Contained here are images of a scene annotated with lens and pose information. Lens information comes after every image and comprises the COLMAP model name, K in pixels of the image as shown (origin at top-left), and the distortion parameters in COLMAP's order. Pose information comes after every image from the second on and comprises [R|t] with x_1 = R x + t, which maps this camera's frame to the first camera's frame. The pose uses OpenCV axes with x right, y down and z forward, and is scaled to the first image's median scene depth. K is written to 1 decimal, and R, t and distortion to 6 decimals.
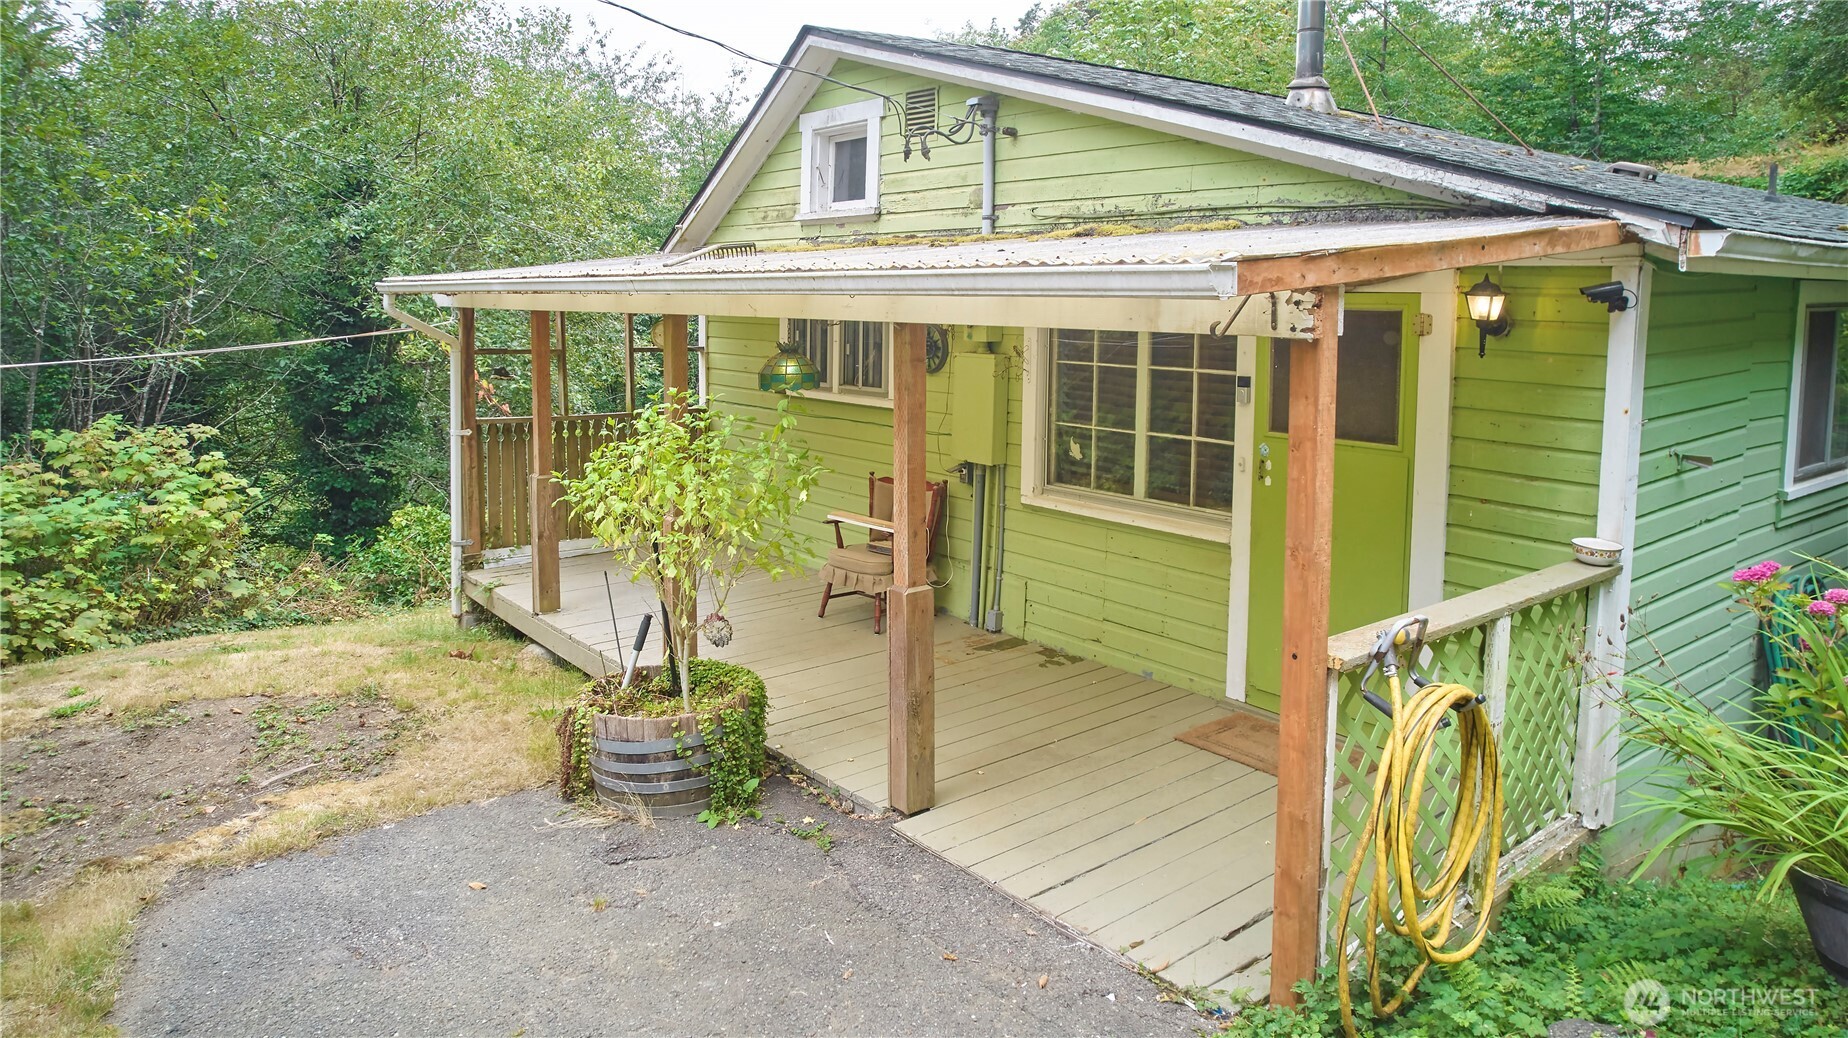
lens RADIAL K [[1171.2, 0, 891.0], [0, 1171.2, 377.9], [0, 0, 1]] dist [-0.030447, 0.014933]
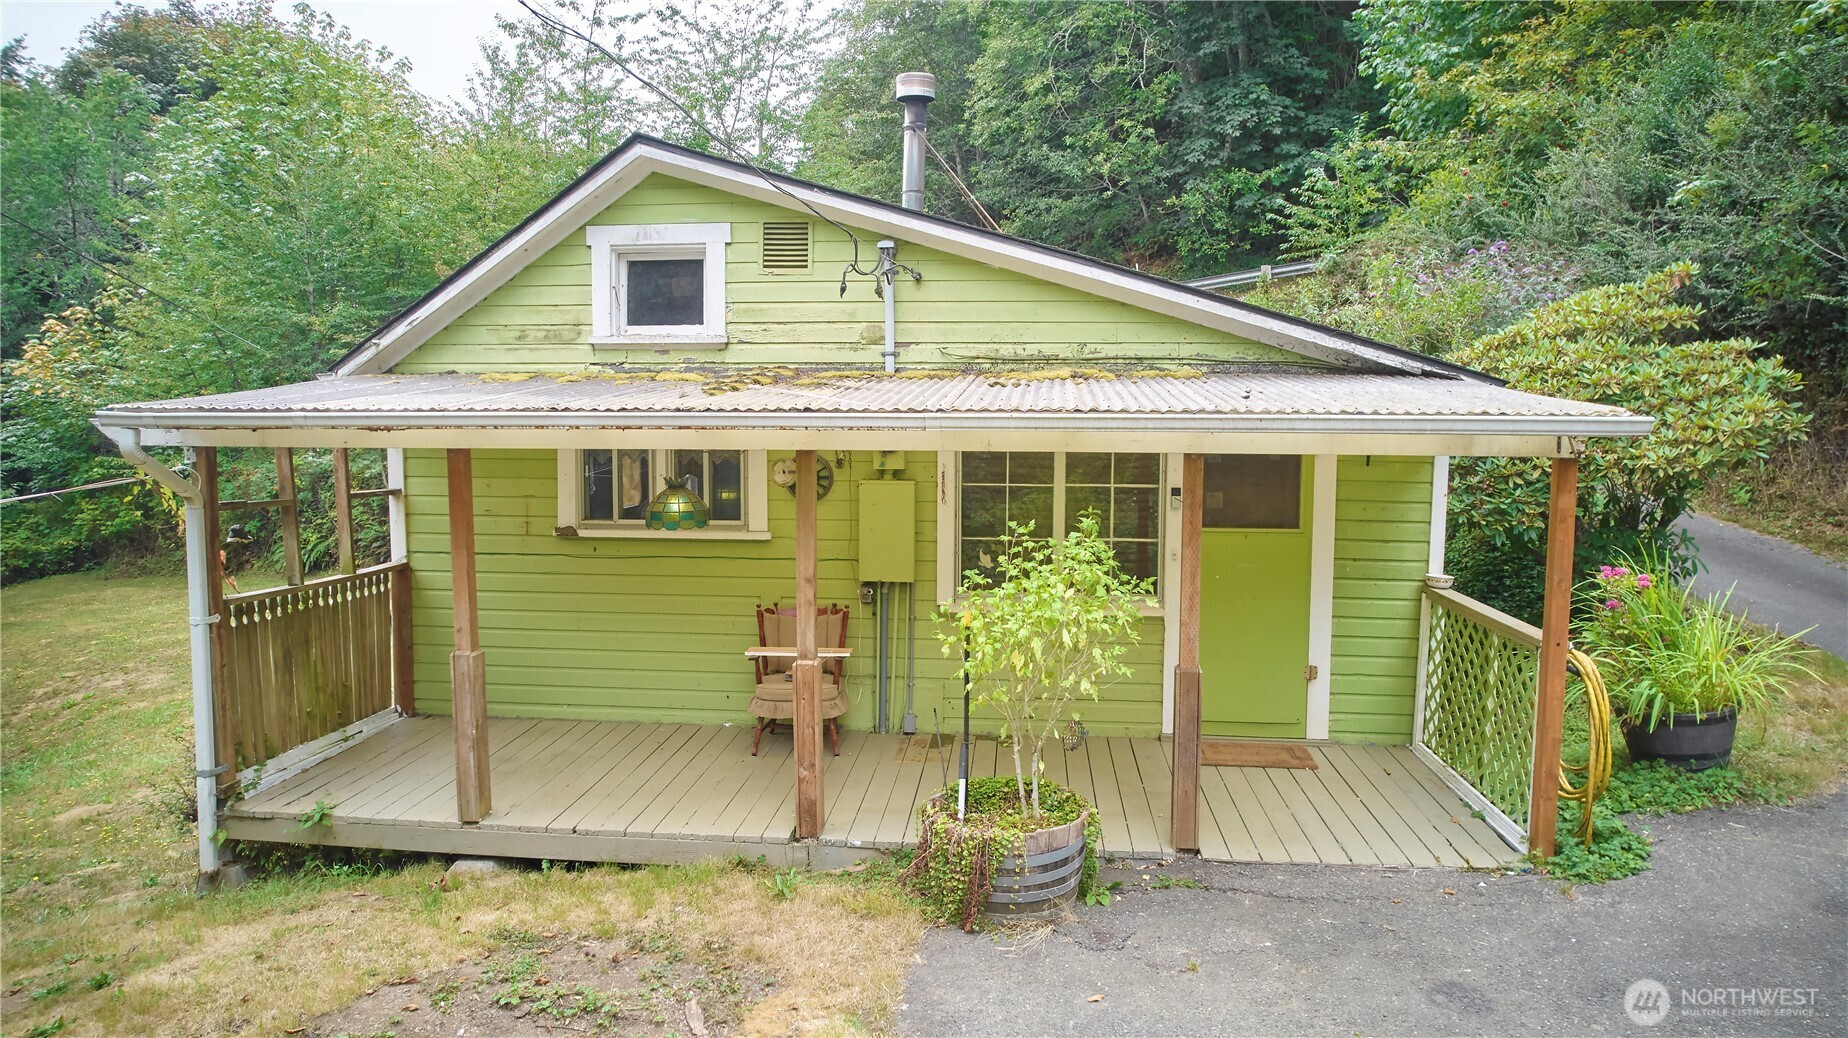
lens RADIAL K [[1197.5, 0, 931.0], [0, 1197.5, 534.7], [0, 0, 1]] dist [-0.053536, 0.042015]
pose [[0.704713, -0.074922, 0.705525, -0.893521], [0.051200, 0.997186, 0.054754, -0.037901], [-0.707642, -0.002463, 0.706567, 0.255267]]
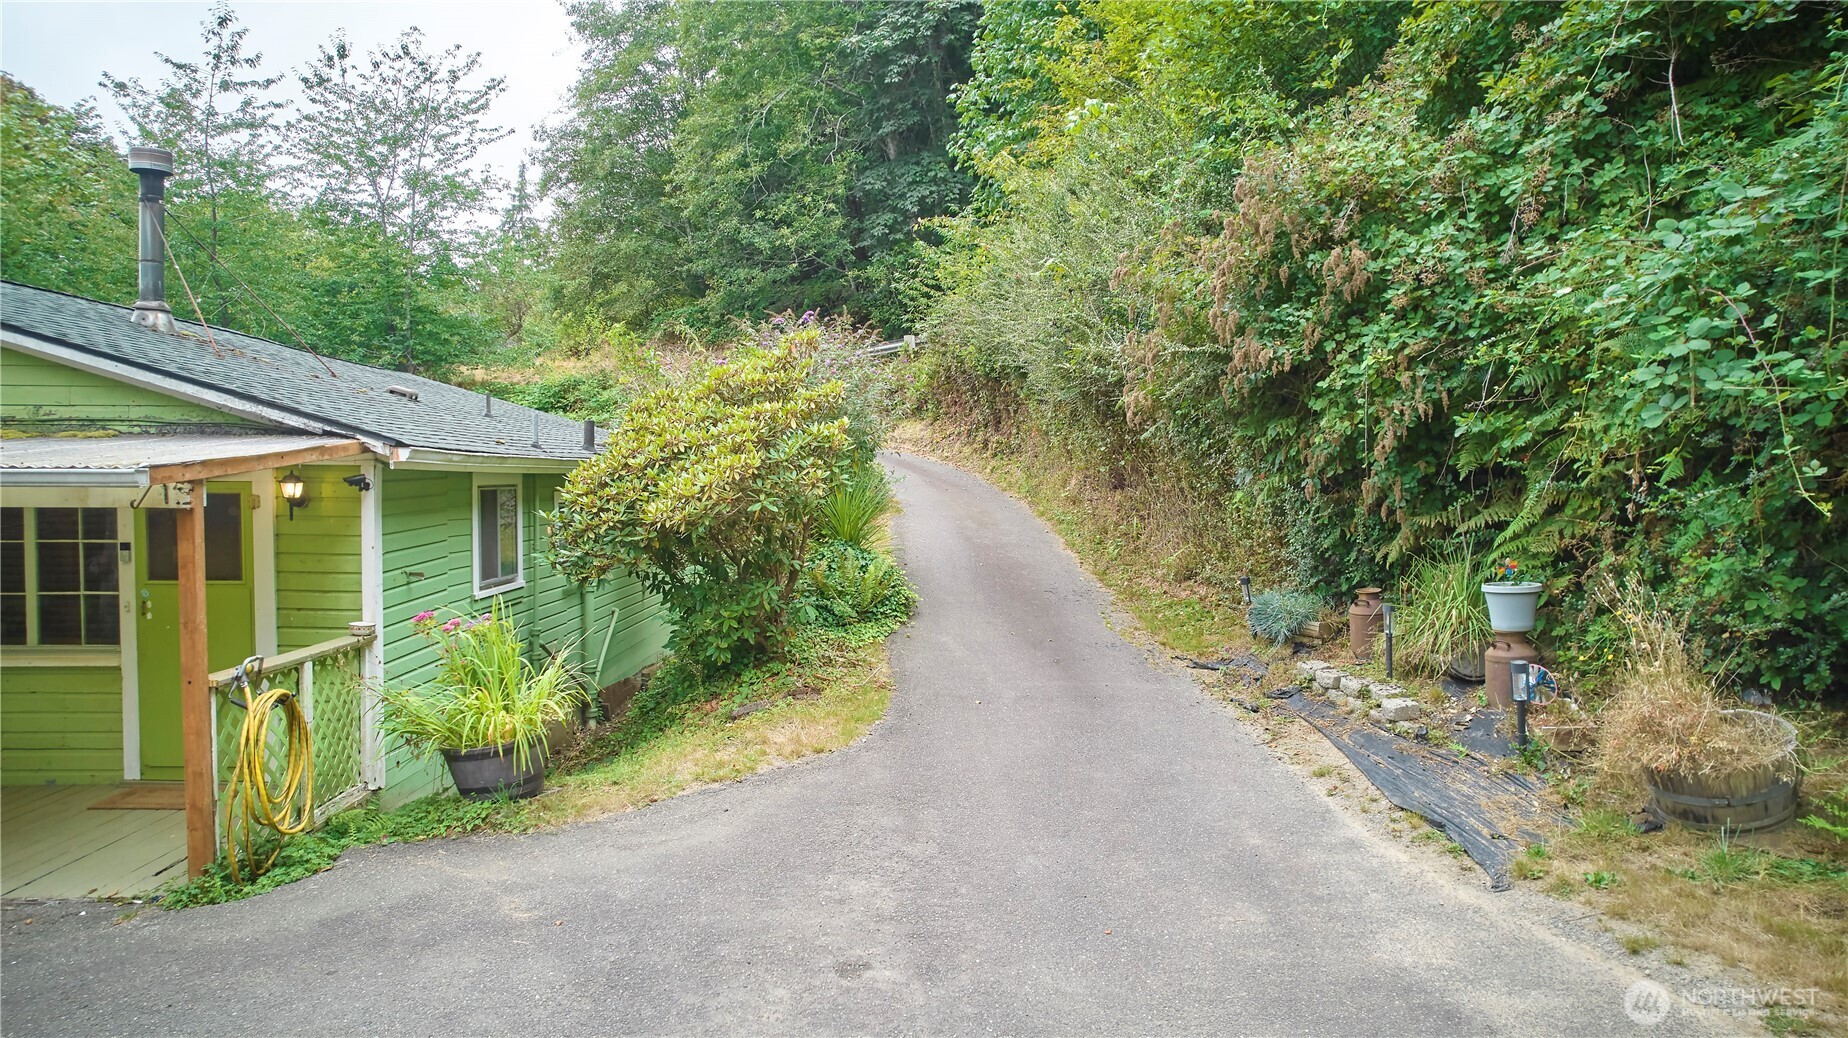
lens RADIAL K [[1197.5, 0, 873.5], [0, 1197.5, 532.5], [0, 0, 1]] dist [-0.053536, 0.042015]
pose [[0.620676, -0.039435, 0.783074, -0.252250], [0.059046, 0.998249, 0.003471, 0.036289], [-0.781840, 0.044083, 0.621918, -0.587385]]
